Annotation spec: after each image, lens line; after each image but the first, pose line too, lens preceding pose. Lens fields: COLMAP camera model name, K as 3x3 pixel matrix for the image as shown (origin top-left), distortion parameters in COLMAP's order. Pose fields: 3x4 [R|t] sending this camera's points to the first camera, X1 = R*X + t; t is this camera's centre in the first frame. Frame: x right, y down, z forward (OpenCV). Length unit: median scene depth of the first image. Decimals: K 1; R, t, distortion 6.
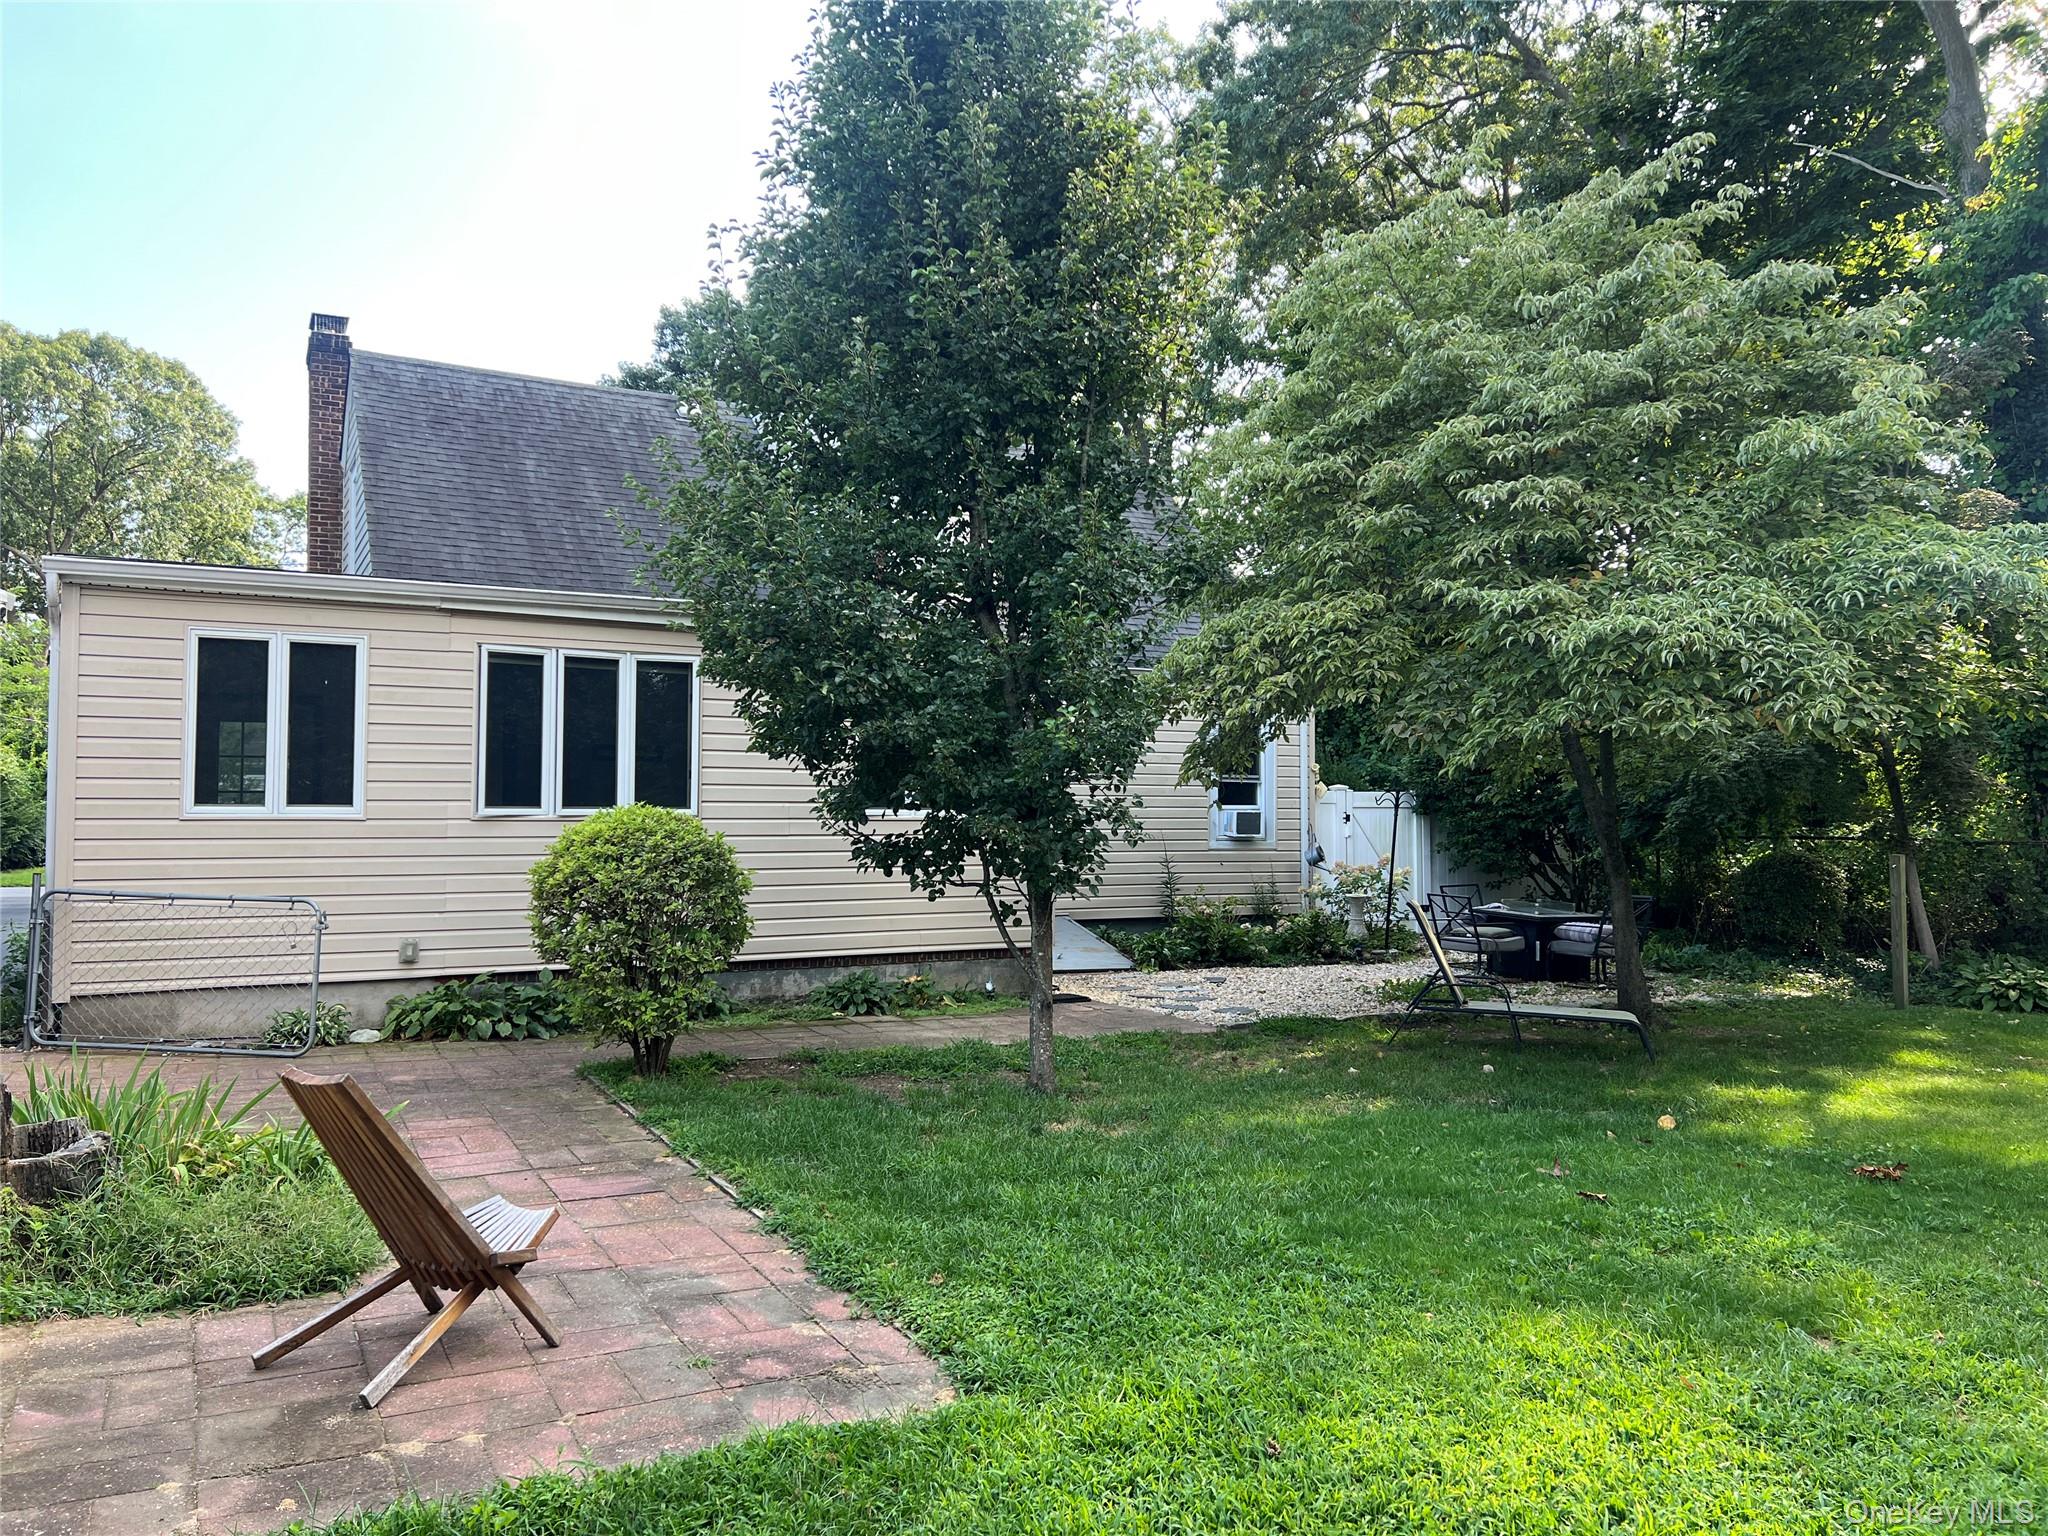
lens RADIAL K [[1555.2, 0, 1019.3], [0, 1555.2, 770.7], [0, 0, 1]] dist [0.001342, -0.013042]
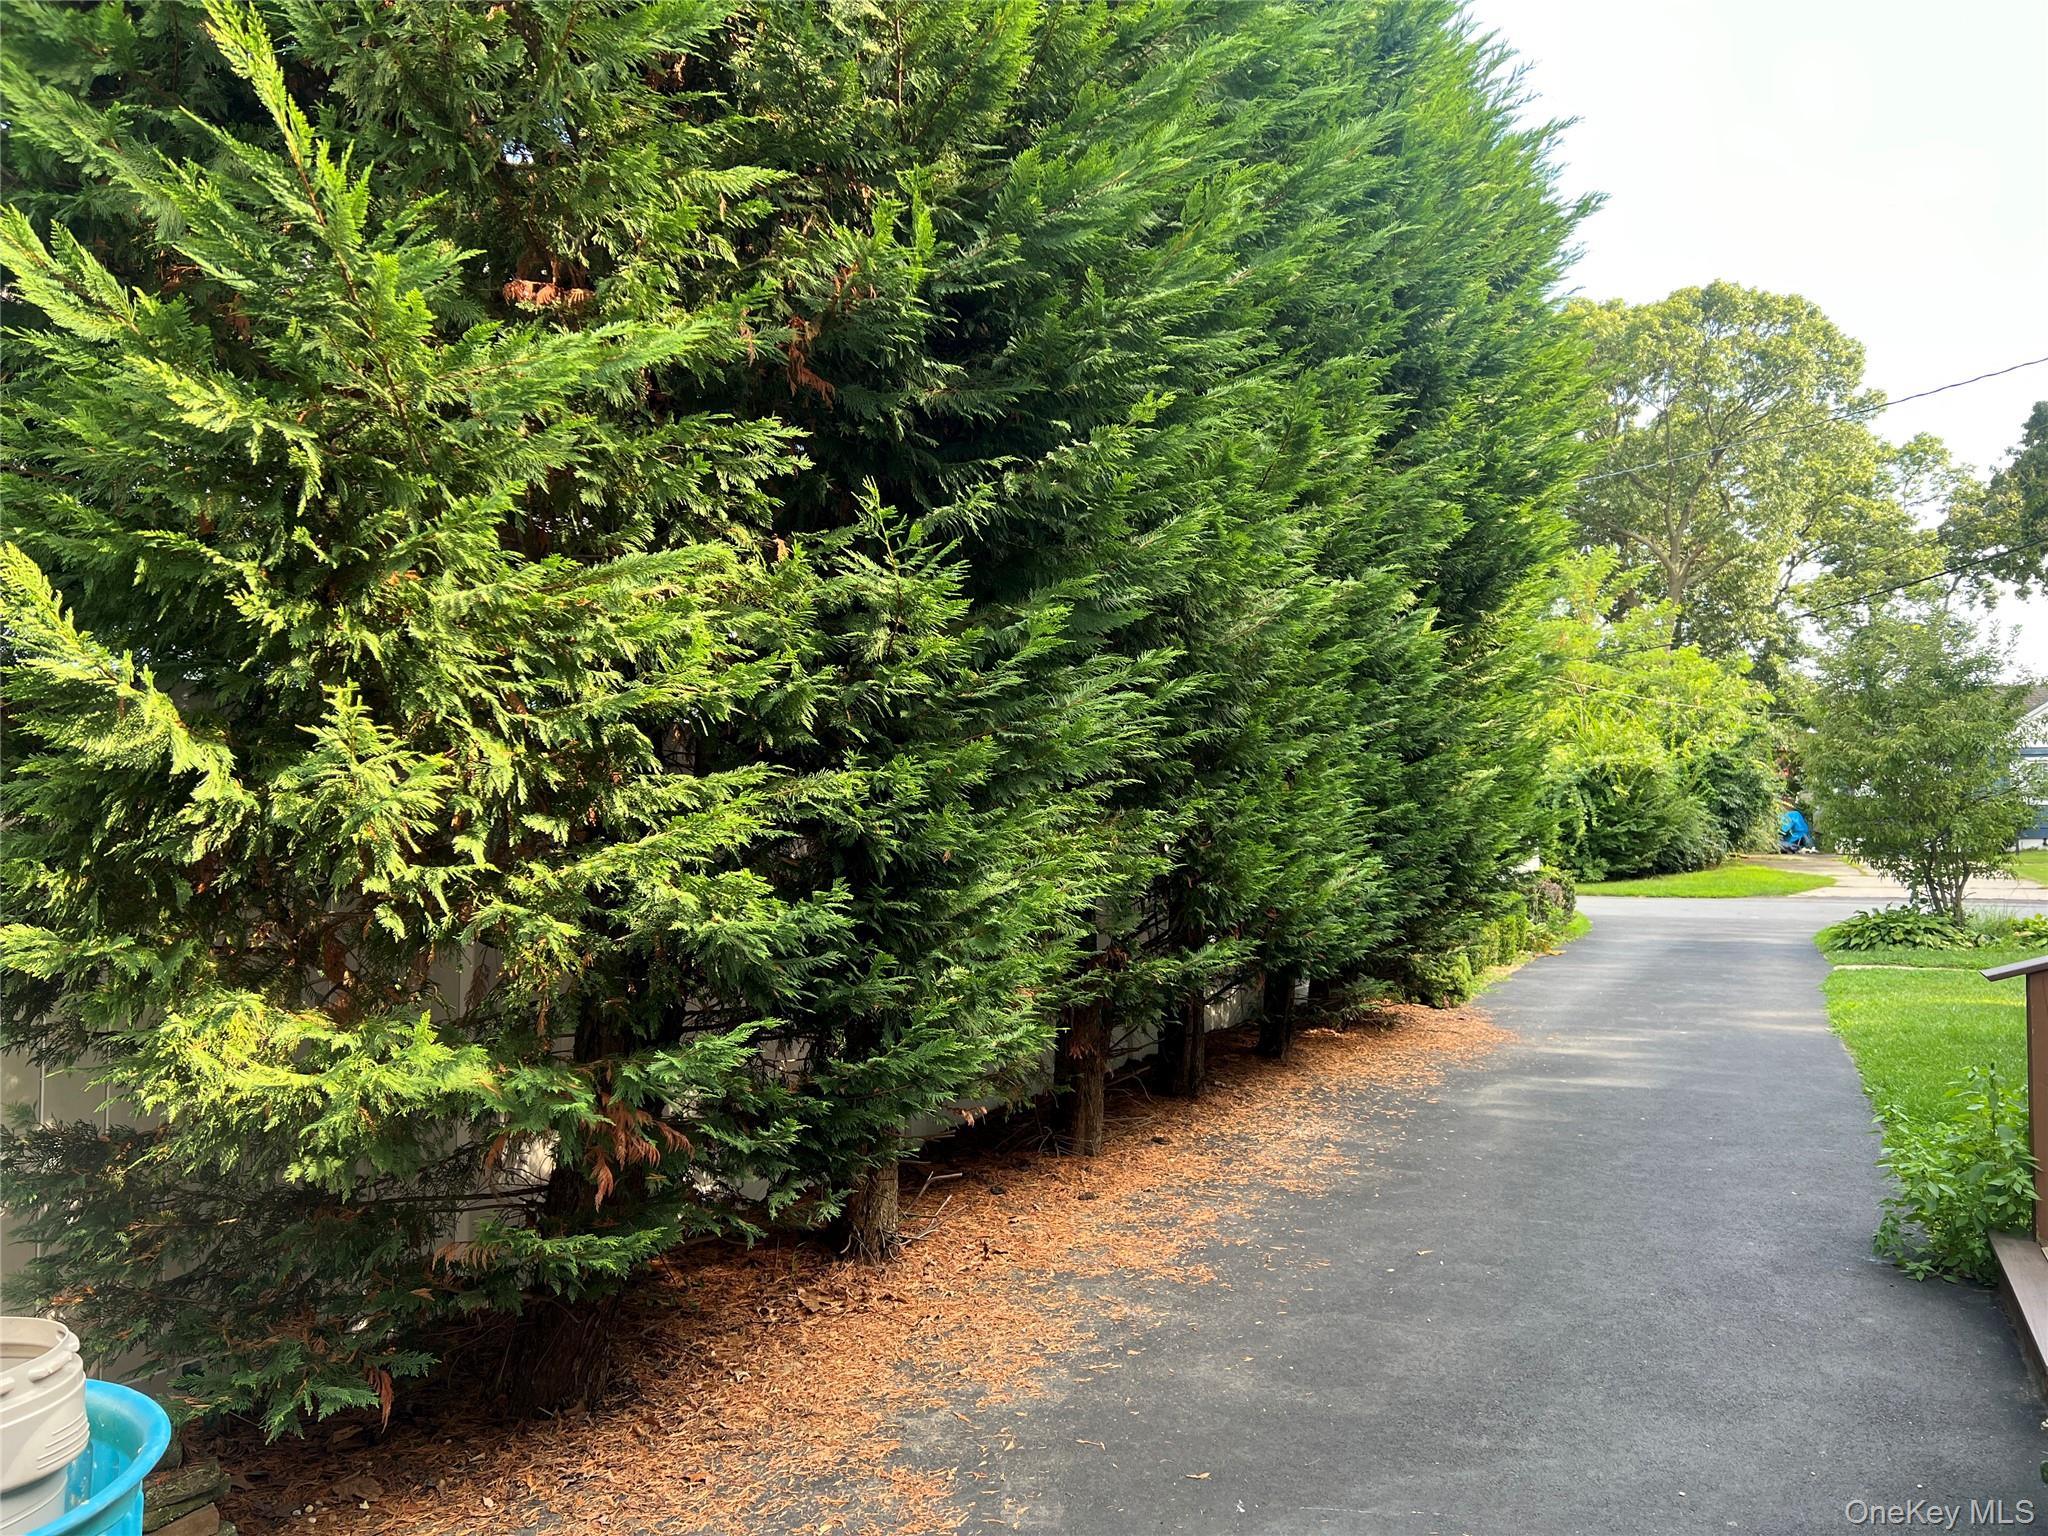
lens RADIAL K [[1555.2, 0, 1021.2], [0, 1555.2, 770.2], [0, 0, 1]] dist [0.001342, -0.013042]
pose [[0.586586, -0.031182, -0.809286, -0.097128], [0.037209, 0.999241, -0.011532, 0.000544], [0.809031, -0.023348, 0.587301, 0.125642]]
